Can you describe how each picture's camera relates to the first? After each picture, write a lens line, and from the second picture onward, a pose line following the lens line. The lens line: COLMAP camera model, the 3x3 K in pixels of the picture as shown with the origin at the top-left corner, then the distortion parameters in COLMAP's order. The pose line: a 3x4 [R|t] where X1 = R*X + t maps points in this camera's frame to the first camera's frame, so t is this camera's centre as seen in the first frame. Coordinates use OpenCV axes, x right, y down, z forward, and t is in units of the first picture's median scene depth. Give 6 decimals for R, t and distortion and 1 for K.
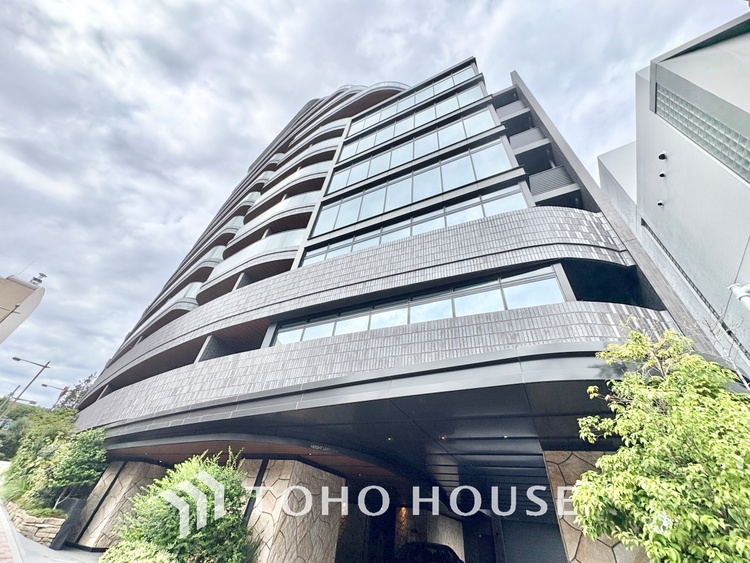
lens RADIAL K [[301.4, 0, 374.5], [0, 301.4, 282.2], [0, 0, 1]] dist [0.006876, -0.001015]
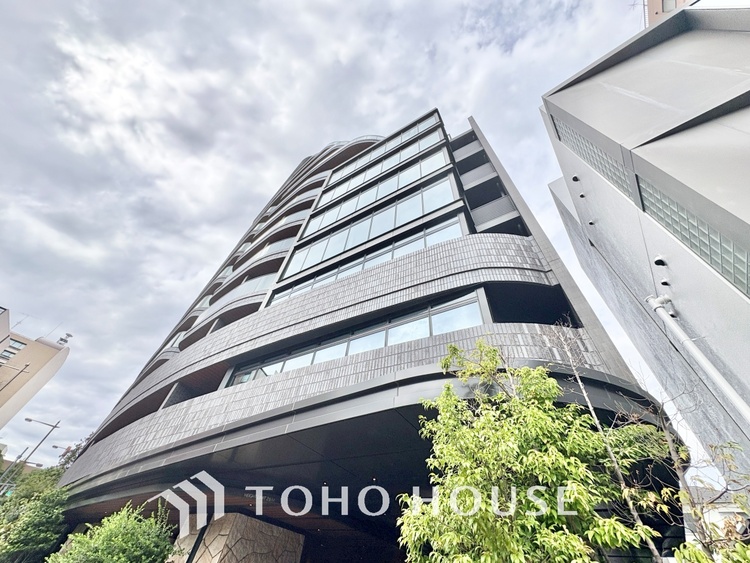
lens RADIAL K [[301.4, 0, 374.6], [0, 301.4, 282.2], [0, 0, 1]] dist [0.006876, -0.001015]
pose [[0.996707, -0.065570, -0.047704, 0.195645], [0.058410, 0.988637, -0.138508, 0.024630], [0.056244, 0.135266, 0.989212, -0.008050]]
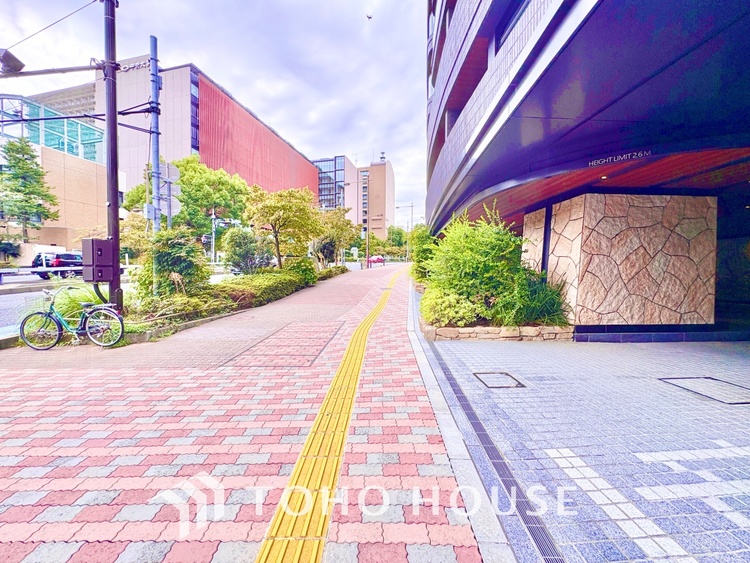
lens RADIAL K [[301.4, 0, 375.1], [0, 301.4, 281.6], [0, 0, 1]] dist [0.006876, -0.001015]
pose [[0.504322, -0.083625, -0.859457, 0.059756], [0.594547, 0.755436, 0.275371, 0.196187], [0.626237, -0.649864, 0.430702, 0.195052]]
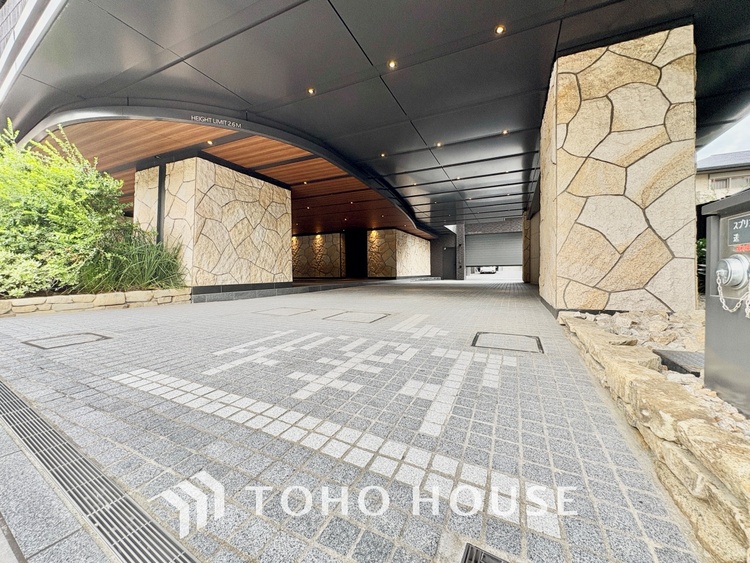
lens RADIAL K [[301.4, 0, 375.1], [0, 301.4, 281.4], [0, 0, 1]] dist [0.006876, -0.001015]
pose [[0.993365, -0.112575, 0.023530, 0.082110], [0.067781, 0.738349, 0.671004, 0.269041], [-0.092912, -0.664956, 0.741081, 0.177205]]
